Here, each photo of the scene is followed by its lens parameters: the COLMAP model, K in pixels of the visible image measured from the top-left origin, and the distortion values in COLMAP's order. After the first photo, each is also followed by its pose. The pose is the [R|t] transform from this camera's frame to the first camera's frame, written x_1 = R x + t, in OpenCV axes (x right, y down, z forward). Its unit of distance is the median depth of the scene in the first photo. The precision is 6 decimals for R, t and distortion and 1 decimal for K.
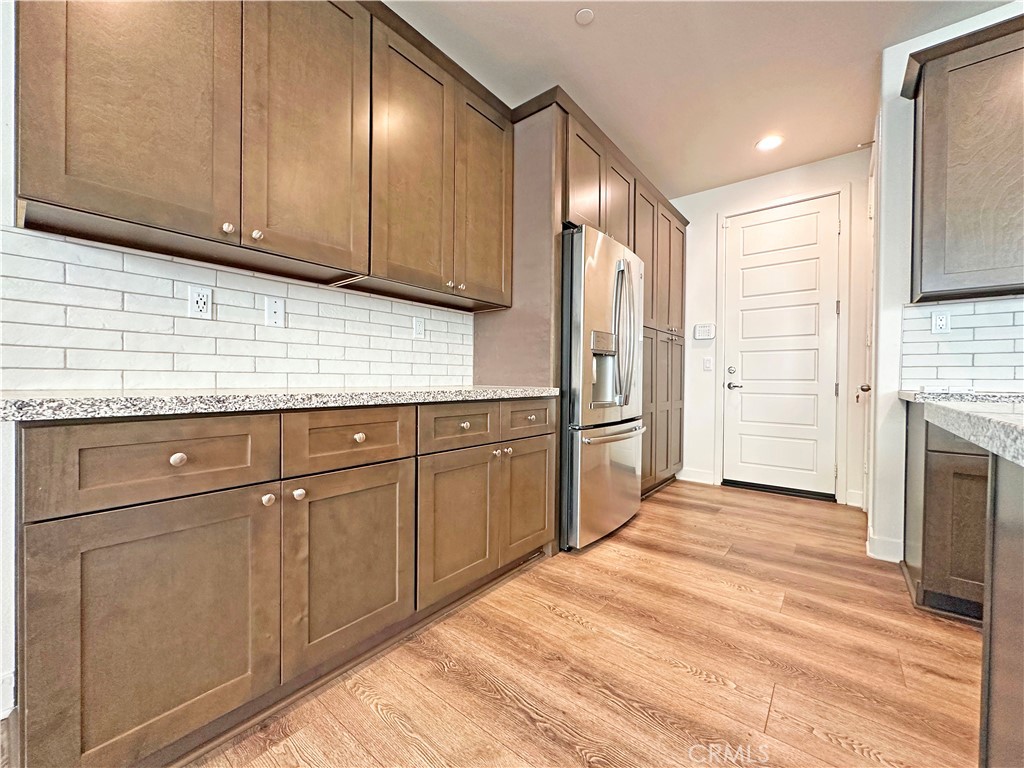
lens RADIAL K [[411.3, 0, 512.6], [0, 411.3, 378.5], [0, 0, 1]] dist [-0.000538, 0.000109]
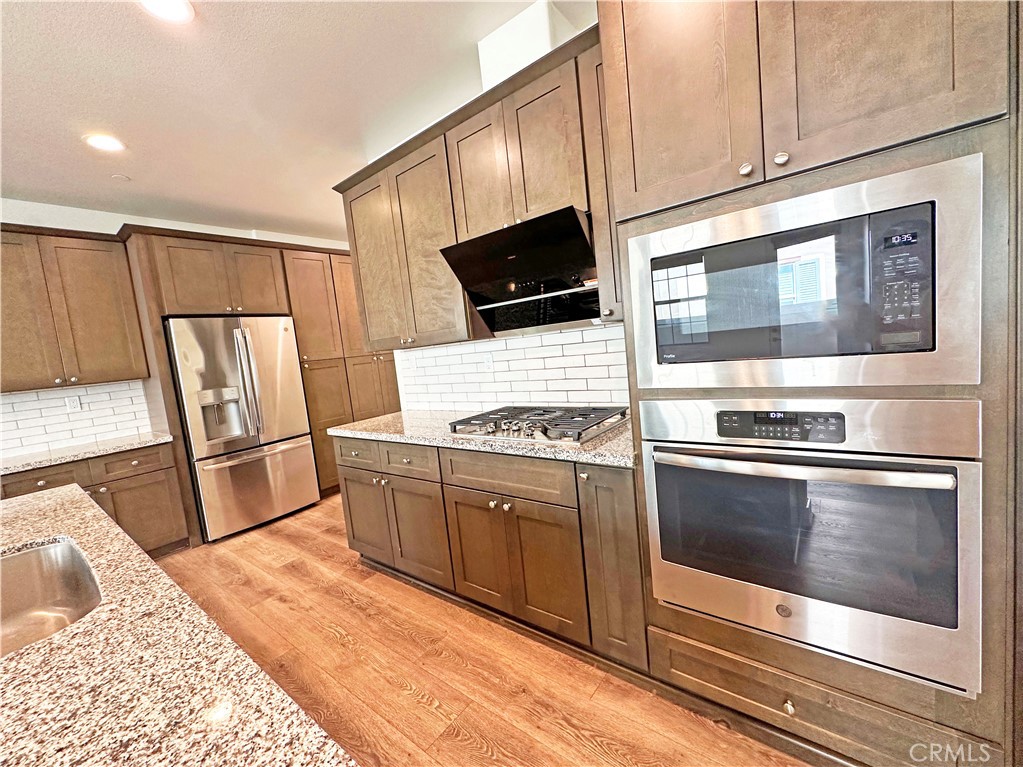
lens RADIAL K [[420.7, 0, 511.5], [0, 420.7, 383.5], [0, 0, 1]] dist [0.000263, 0.000214]
pose [[0.992991, -0.118156, -0.002984, 1.546002], [0.117960, 0.989124, 0.087859, -0.175062], [-0.007430, -0.087595, 0.996128, -0.532707]]
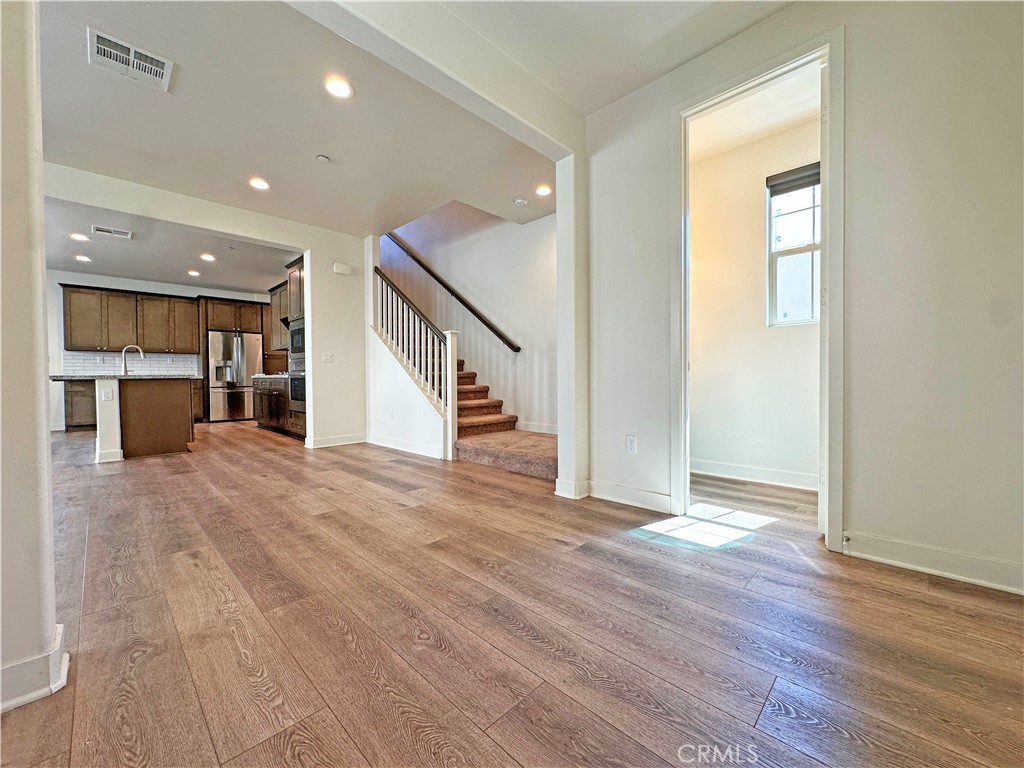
lens RADIAL K [[411.3, 0, 512.6], [0, 411.3, 378.5], [0, 0, 1]] dist [-0.000538, 0.000109]
pose [[0.994461, -0.017388, -0.103658, 3.812983], [0.017762, 0.999839, 0.002694, 0.096144], [0.103595, -0.004520, 0.994609, -2.775762]]
